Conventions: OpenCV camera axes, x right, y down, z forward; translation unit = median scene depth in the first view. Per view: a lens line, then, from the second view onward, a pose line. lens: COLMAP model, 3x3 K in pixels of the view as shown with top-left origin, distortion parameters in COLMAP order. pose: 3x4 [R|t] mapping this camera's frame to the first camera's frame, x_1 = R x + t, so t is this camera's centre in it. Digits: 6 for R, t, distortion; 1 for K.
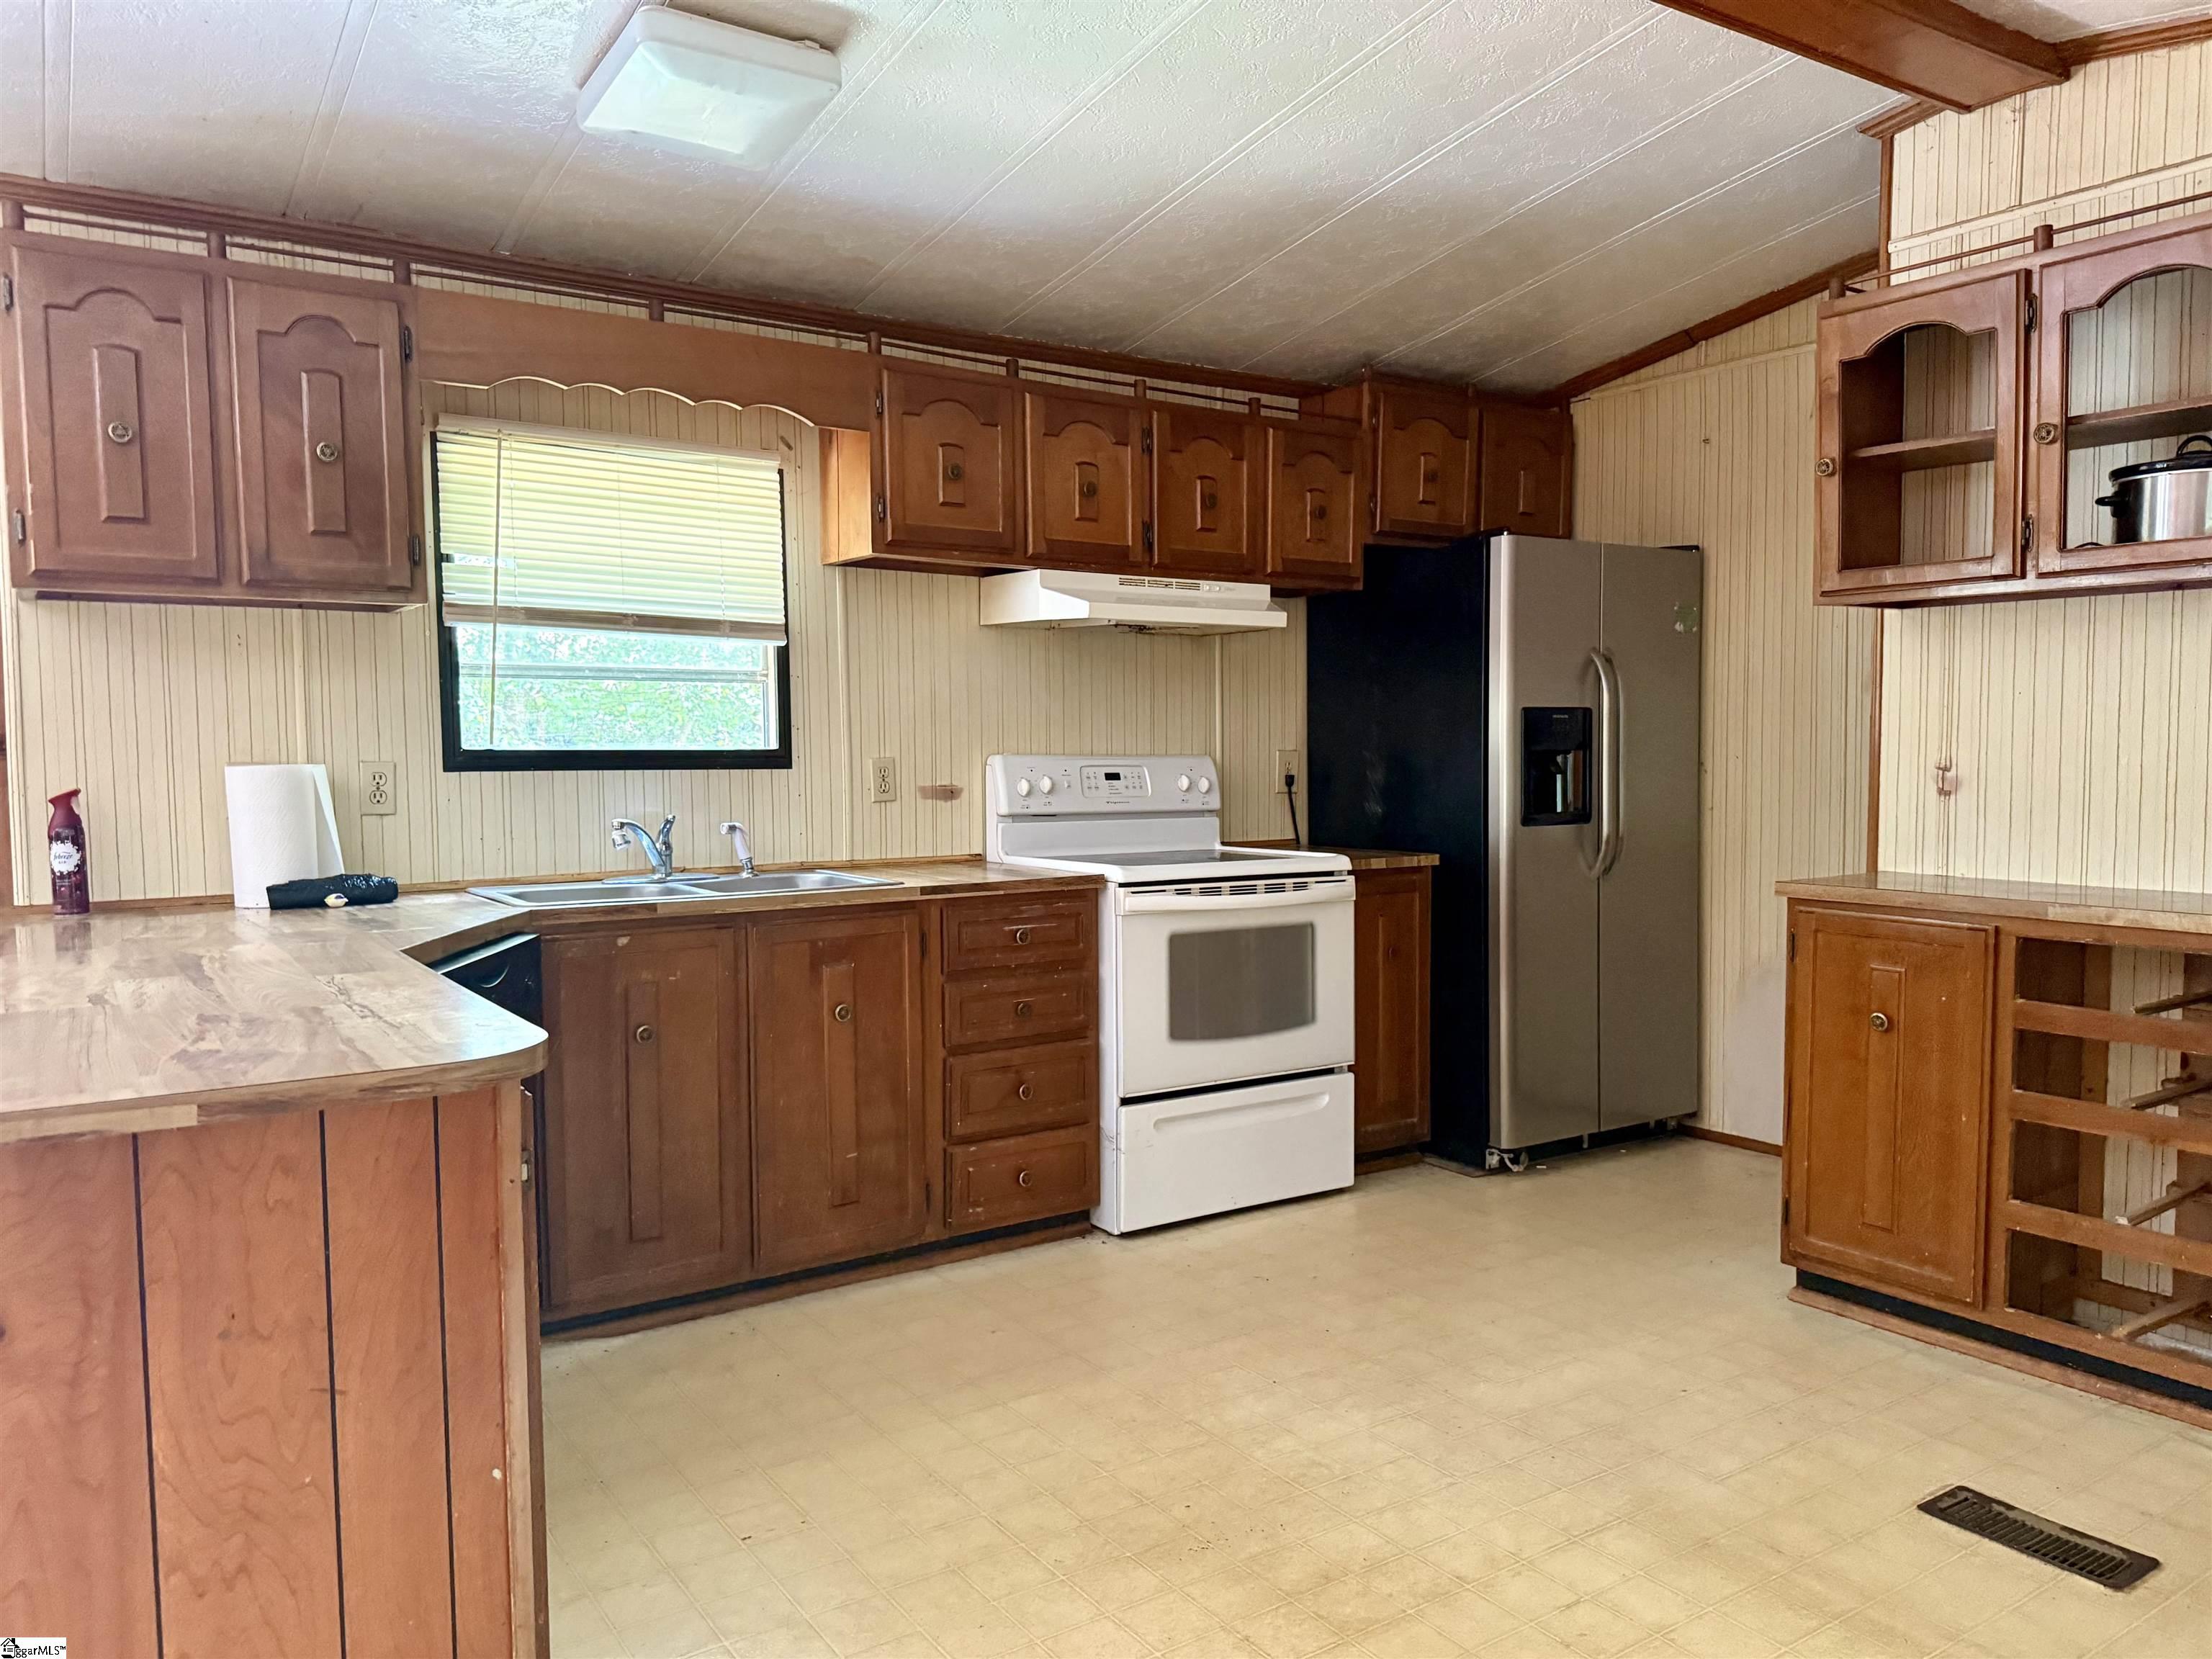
lens RADIAL K [[1578.3, 0, 1108.9], [0, 1578.3, 827.4], [0, 0, 1]] dist [0.096889, -0.113907]
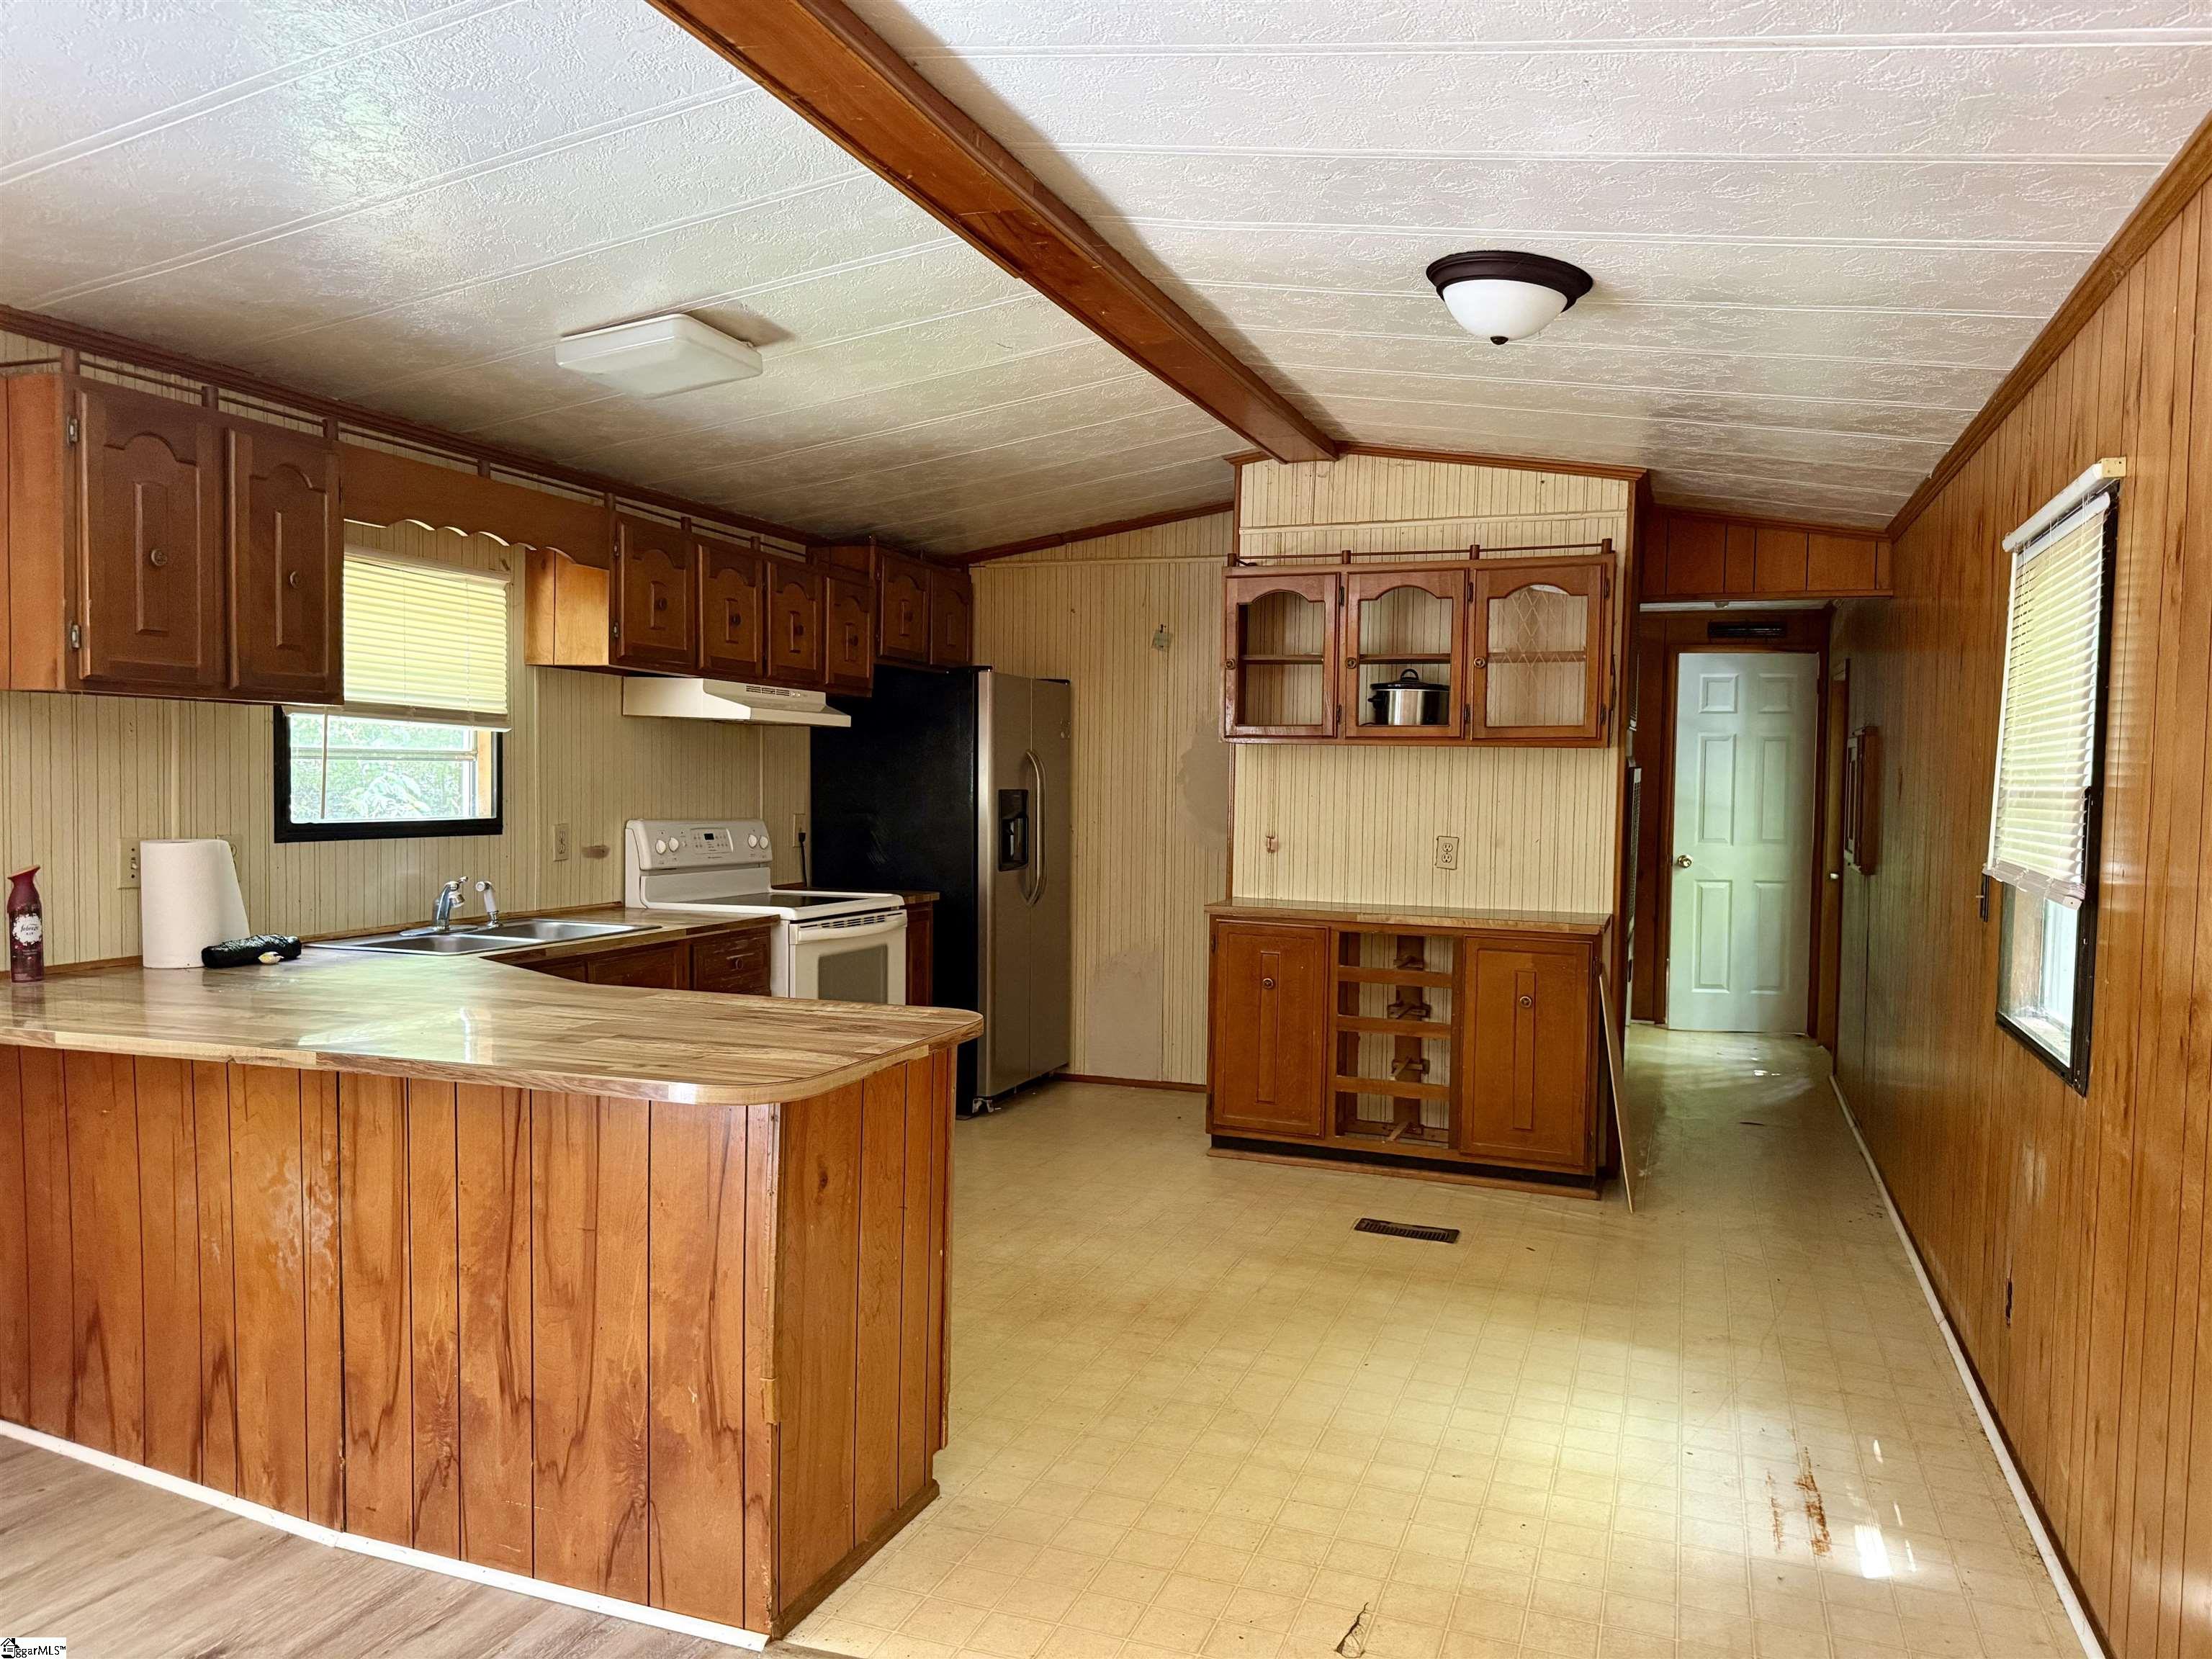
lens RADIAL K [[1549.6, 0, 1107.8], [0, 1549.6, 839.0], [0, 0, 1]] dist [0.098462, -0.154278]
pose [[0.814842, -0.003601, 0.579672, -0.548310], [0.009470, 0.999930, -0.007102, -0.022434], [-0.579606, 0.011276, 0.814819, -0.240036]]
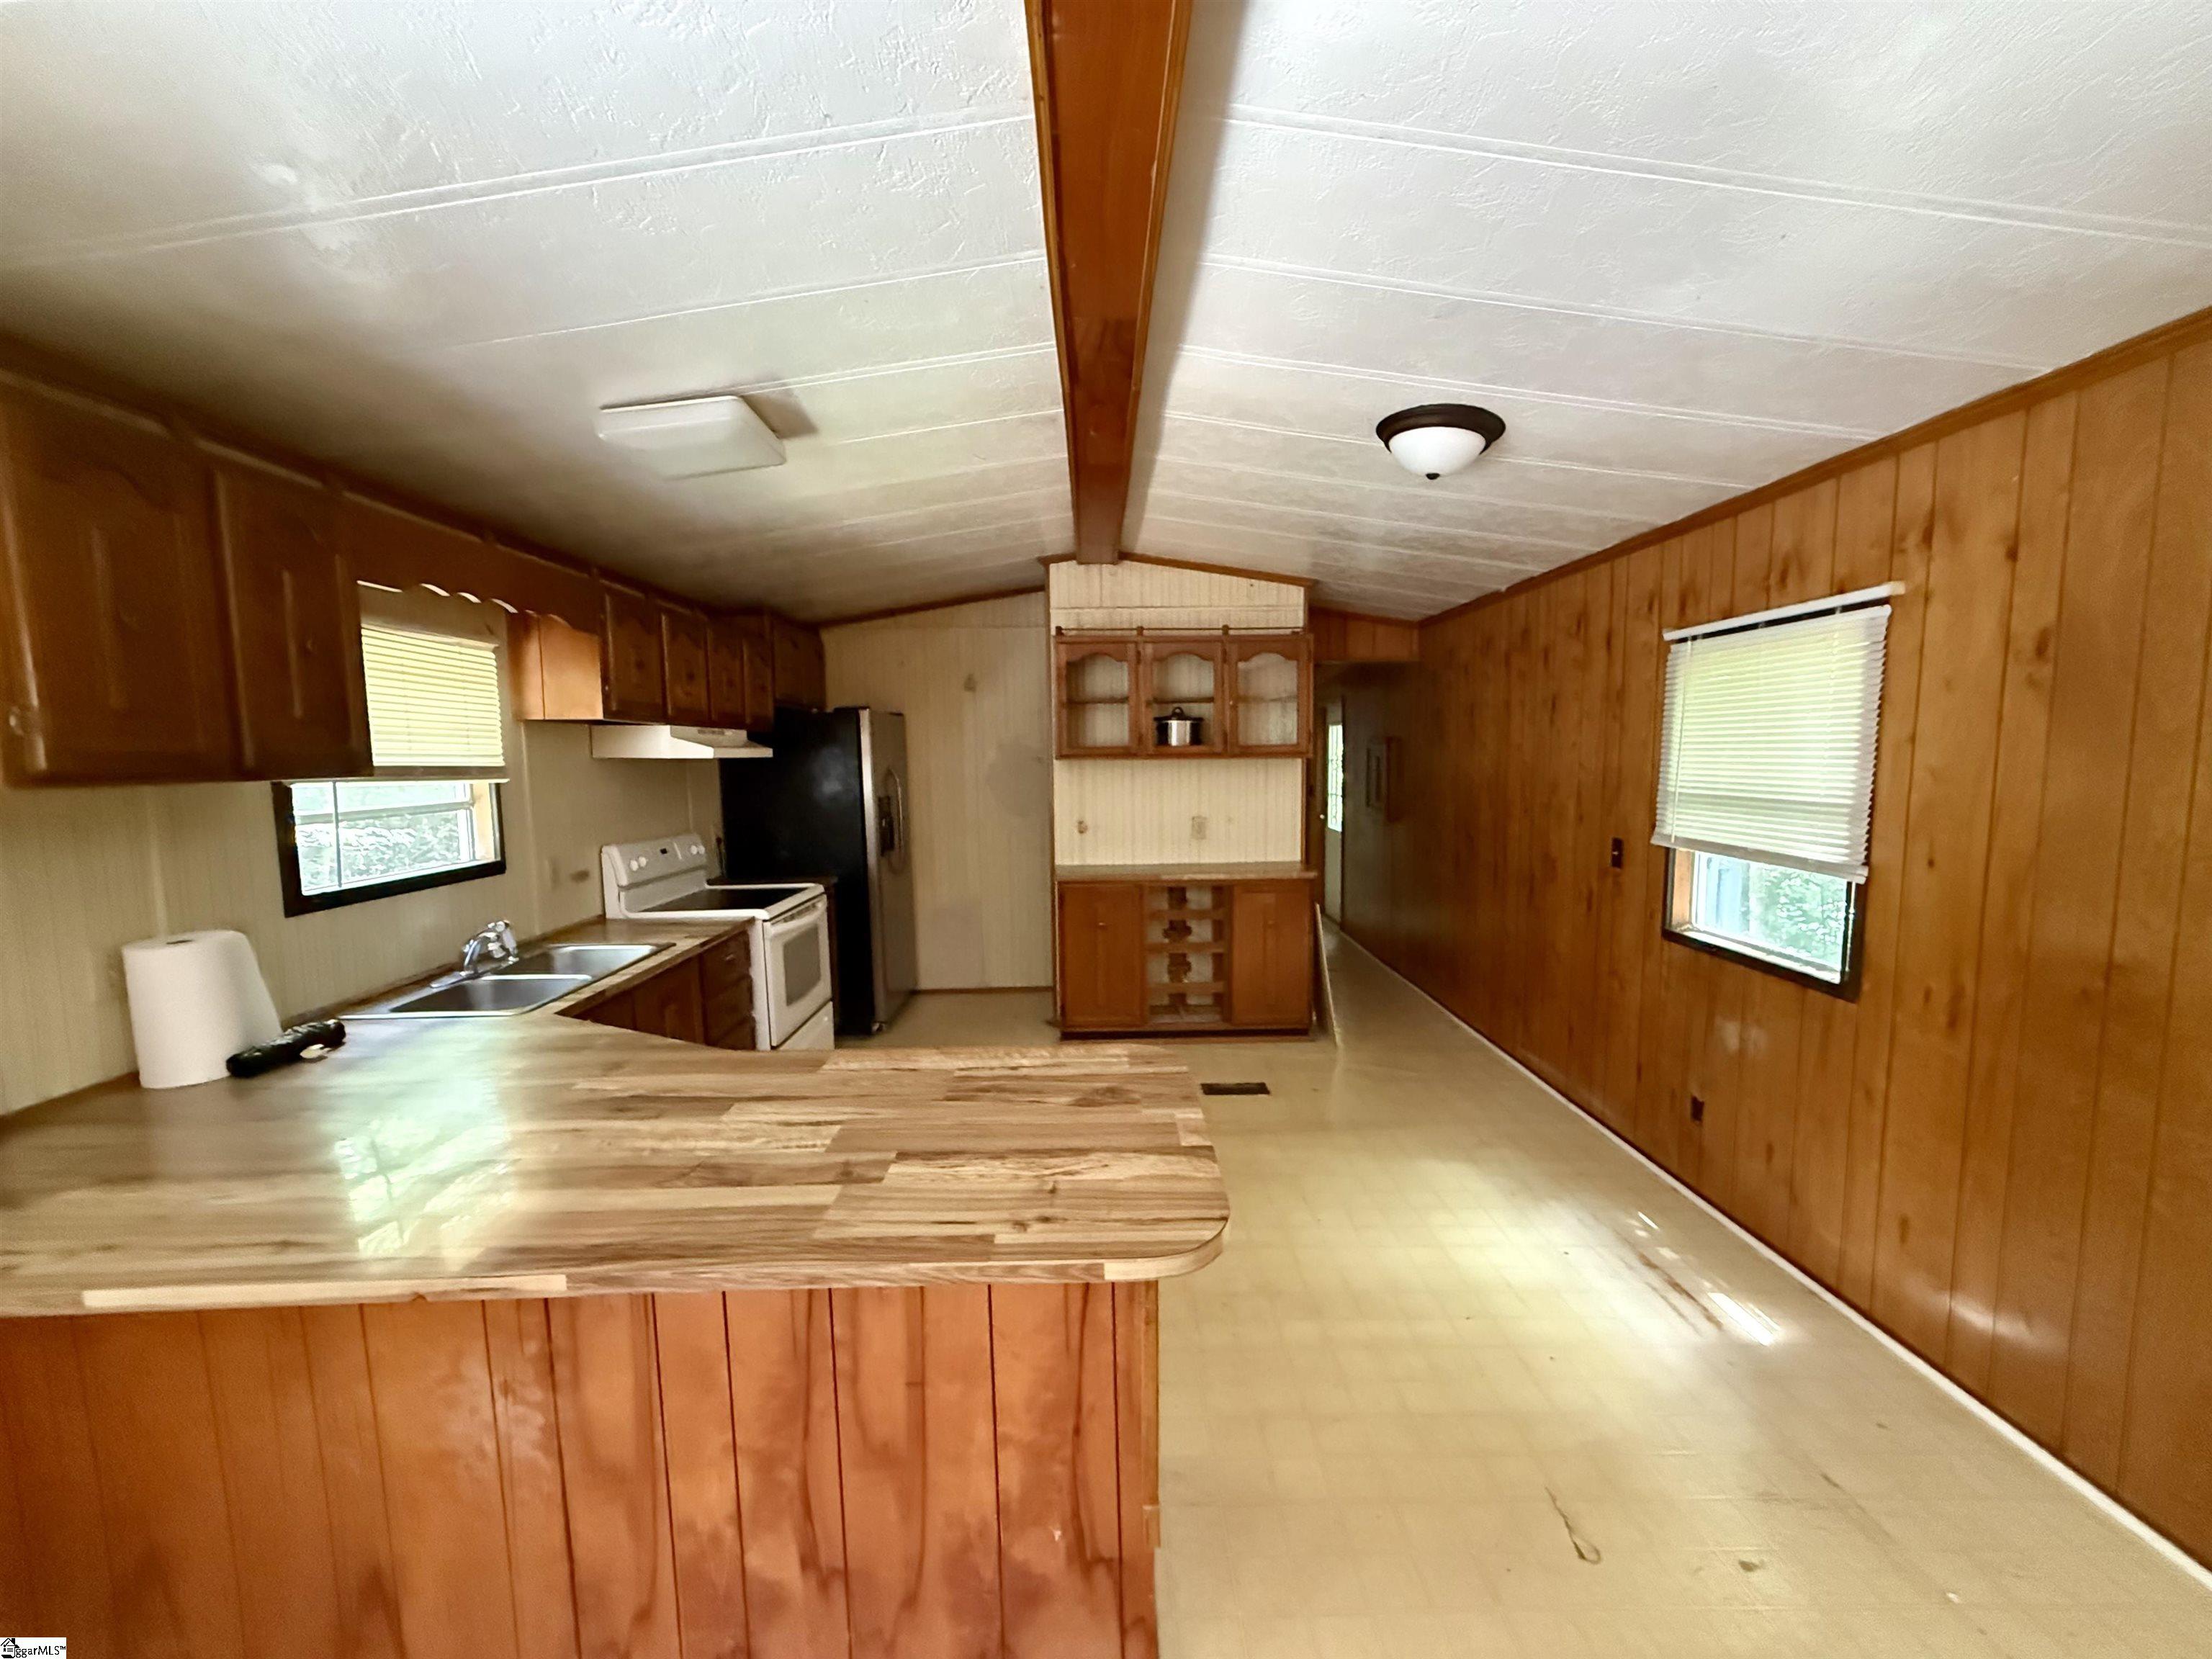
lens RADIAL K [[880.0, 0, 1101.2], [0, 880.0, 831.0], [0, 0, 1]] dist [-0.001620, 0.000408]
pose [[0.556296, -0.077550, 0.827358, -0.565120], [0.056414, 0.996863, 0.055506, -0.090773], [-0.829067, 0.015797, 0.558926, 0.184773]]
